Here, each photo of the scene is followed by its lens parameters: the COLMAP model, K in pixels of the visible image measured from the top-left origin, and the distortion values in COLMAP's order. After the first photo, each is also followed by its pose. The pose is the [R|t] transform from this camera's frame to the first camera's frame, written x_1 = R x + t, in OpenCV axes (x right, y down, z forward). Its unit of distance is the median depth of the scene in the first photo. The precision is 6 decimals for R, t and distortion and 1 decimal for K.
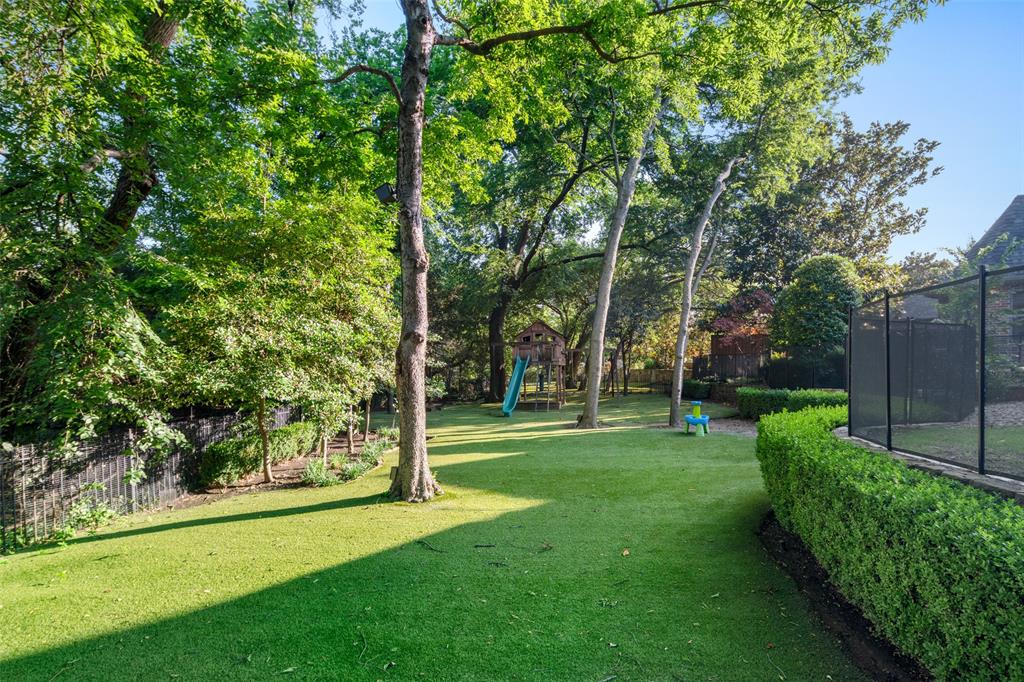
lens RADIAL K [[476.4, 0, 511.4], [0, 476.4, 353.4], [0, 0, 1]] dist [0.000865, 0.000292]
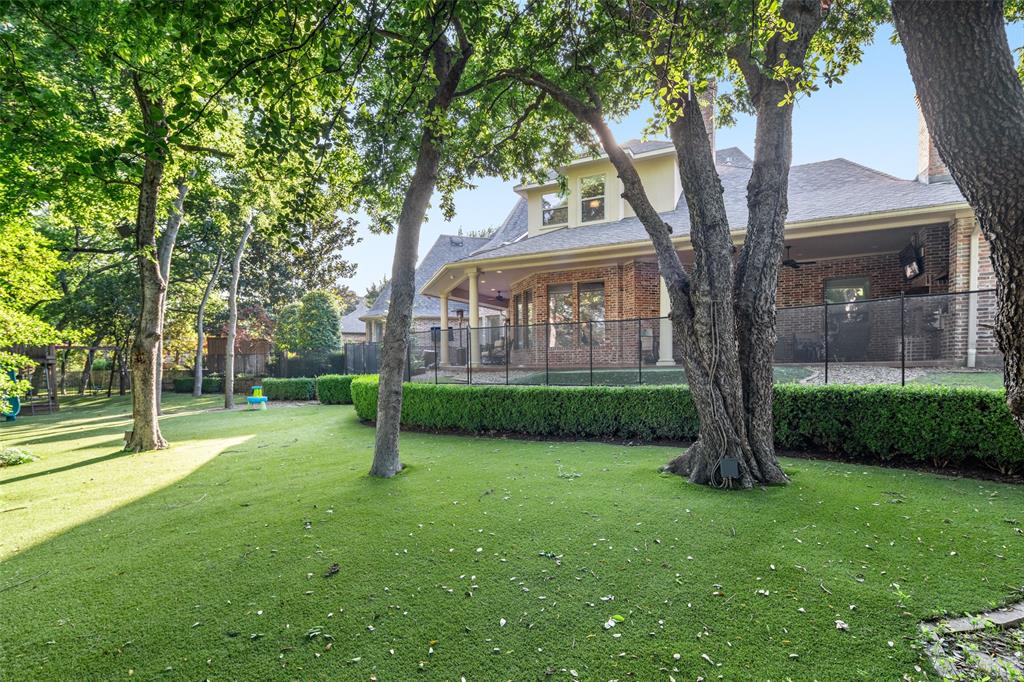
lens RADIAL K [[476.4, 0, 511.4], [0, 476.4, 353.4], [0, 0, 1]] dist [0.000865, 0.000292]
pose [[0.456445, 0.001553, 0.889750, -0.308799], [0.012613, 0.999887, -0.008216, 0.013364], [-0.889662, 0.014973, 0.456374, -0.180422]]
